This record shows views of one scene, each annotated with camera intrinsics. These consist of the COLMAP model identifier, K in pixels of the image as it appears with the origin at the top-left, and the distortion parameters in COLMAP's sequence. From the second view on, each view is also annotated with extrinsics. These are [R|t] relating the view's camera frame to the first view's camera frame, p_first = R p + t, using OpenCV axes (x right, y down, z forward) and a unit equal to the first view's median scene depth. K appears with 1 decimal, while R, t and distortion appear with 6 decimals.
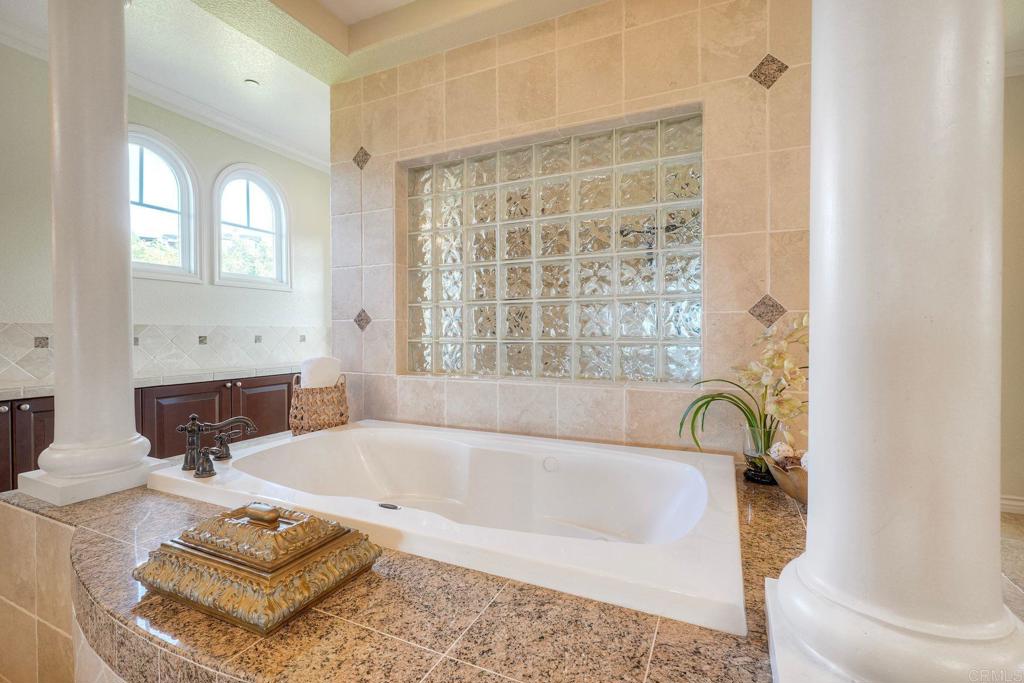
lens RADIAL K [[456.1, 0, 508.5], [0, 456.1, 338.0], [0, 0, 1]] dist [-0.000983, -0.000086]
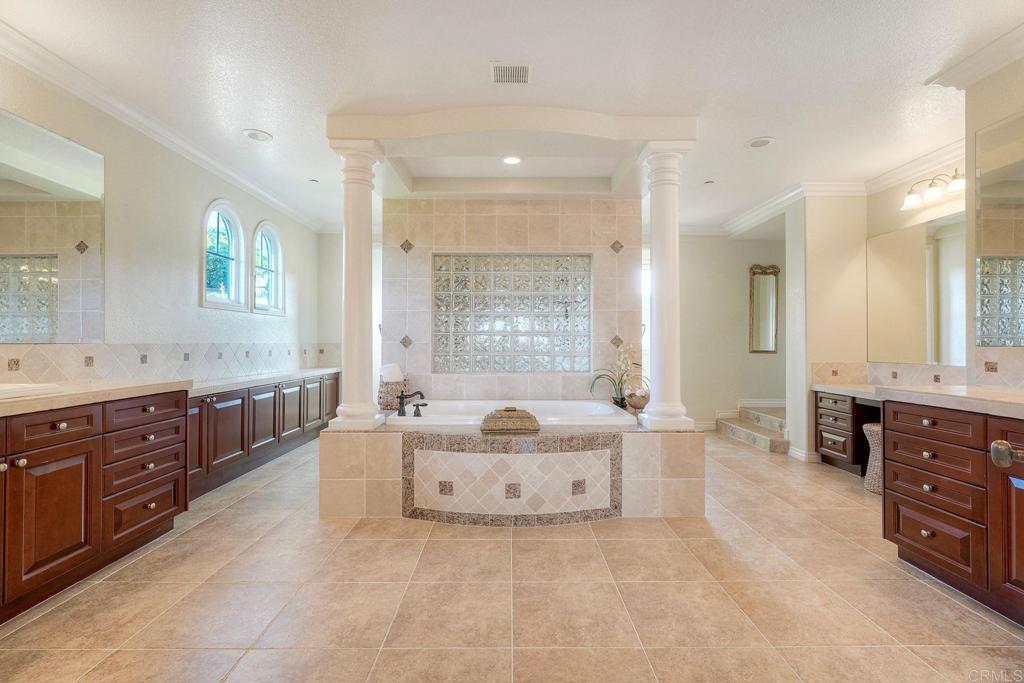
lens RADIAL K [[456.1, 0, 508.5], [0, 456.1, 338.0], [0, 0, 1]] dist [-0.000983, -0.000086]
pose [[0.909442, 0.008020, 0.415752, -0.790808], [0.001646, 0.999737, -0.022884, -0.017347], [-0.415826, 0.021496, 0.909190, -0.801822]]
